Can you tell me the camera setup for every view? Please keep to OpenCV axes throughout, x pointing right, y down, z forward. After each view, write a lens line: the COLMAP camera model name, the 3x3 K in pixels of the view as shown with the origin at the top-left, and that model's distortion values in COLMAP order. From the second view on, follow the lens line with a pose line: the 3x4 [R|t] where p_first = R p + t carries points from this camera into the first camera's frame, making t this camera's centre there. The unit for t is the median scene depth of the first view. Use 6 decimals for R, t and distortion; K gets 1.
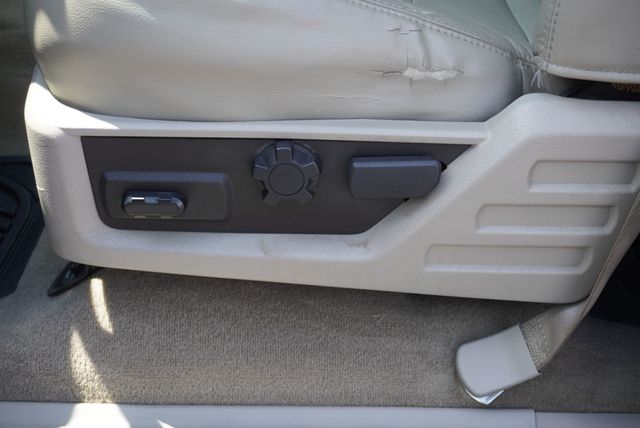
lens RADIAL K [[925.1, 0, 321.1], [0, 925.1, 211.4], [0, 0, 1]] dist [0.113014, 0.000000]
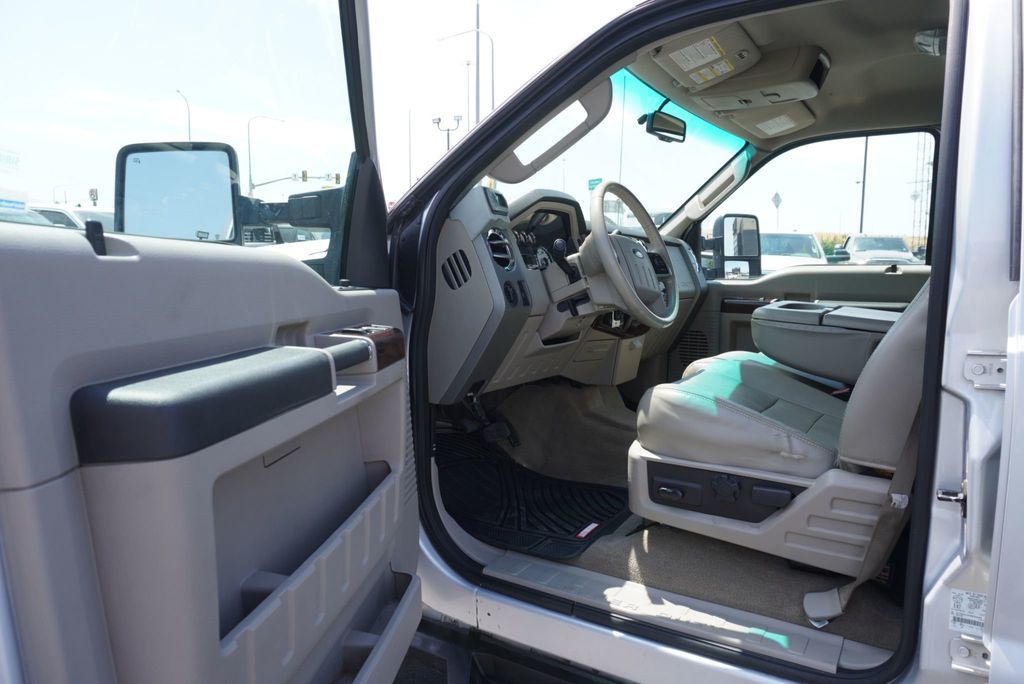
lens RADIAL K [[690.4, 0, 513.7], [0, 690.4, 342.9], [0, 0, 1]] dist [-0.051789, 0.028489]
pose [[0.849242, 0.054395, -0.525194, 0.401855], [-0.250645, 0.916994, -0.310320, 0.297226], [0.464720, 0.395174, 0.792384, -0.792890]]
